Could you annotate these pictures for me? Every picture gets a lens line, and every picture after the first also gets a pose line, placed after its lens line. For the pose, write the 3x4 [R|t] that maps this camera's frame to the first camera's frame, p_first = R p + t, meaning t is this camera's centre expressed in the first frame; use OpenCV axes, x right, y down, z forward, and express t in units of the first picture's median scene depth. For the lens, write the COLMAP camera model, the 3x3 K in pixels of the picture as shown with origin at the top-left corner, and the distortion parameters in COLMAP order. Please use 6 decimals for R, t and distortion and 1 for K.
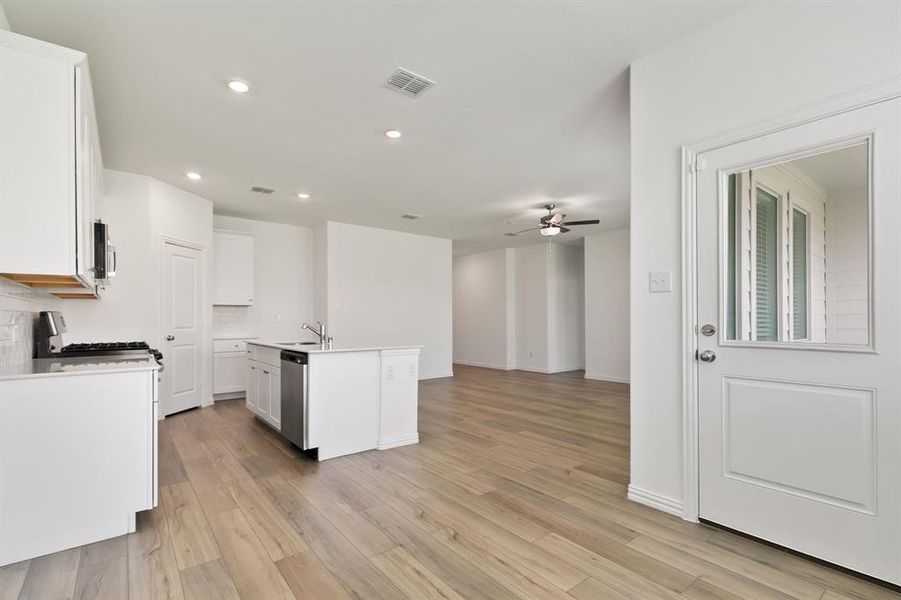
lens RADIAL K [[408.9, 0, 443.1], [0, 408.9, 322.2], [0, 0, 1]] dist [0.006789, -0.001938]
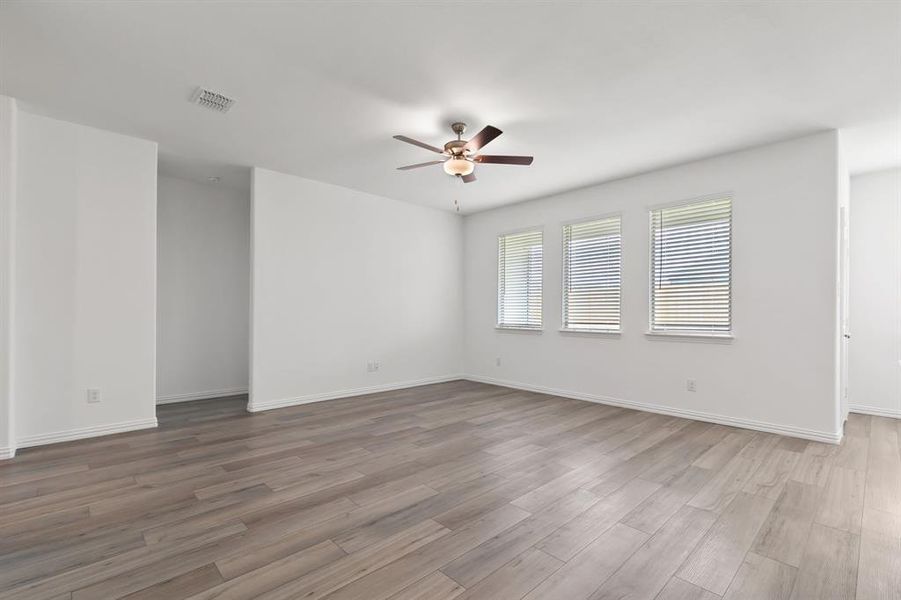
lens RADIAL K [[408.9, 0, 444.6], [0, 408.9, 314.5], [0, 0, 1]] dist [0.006789, -0.001938]
pose [[-0.097074, -0.004124, 0.995269, -0.474573], [-0.000577, 0.999991, 0.004087, -0.003336], [-0.995277, -0.000177, -0.097076, 1.493763]]
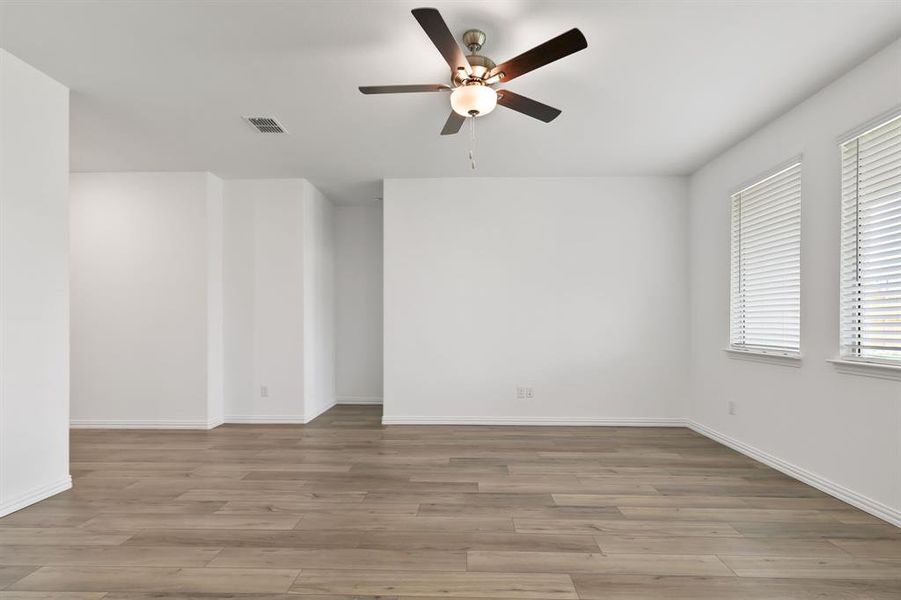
lens RADIAL K [[408.9, 0, 455.6], [0, 408.9, 323.5], [0, 0, 1]] dist [0.006789, -0.001938]
pose [[0.628389, 0.006610, 0.777871, -0.084237], [0.000182, 0.999963, -0.008643, -0.001812], [-0.777899, 0.005573, 0.628364, 1.054081]]
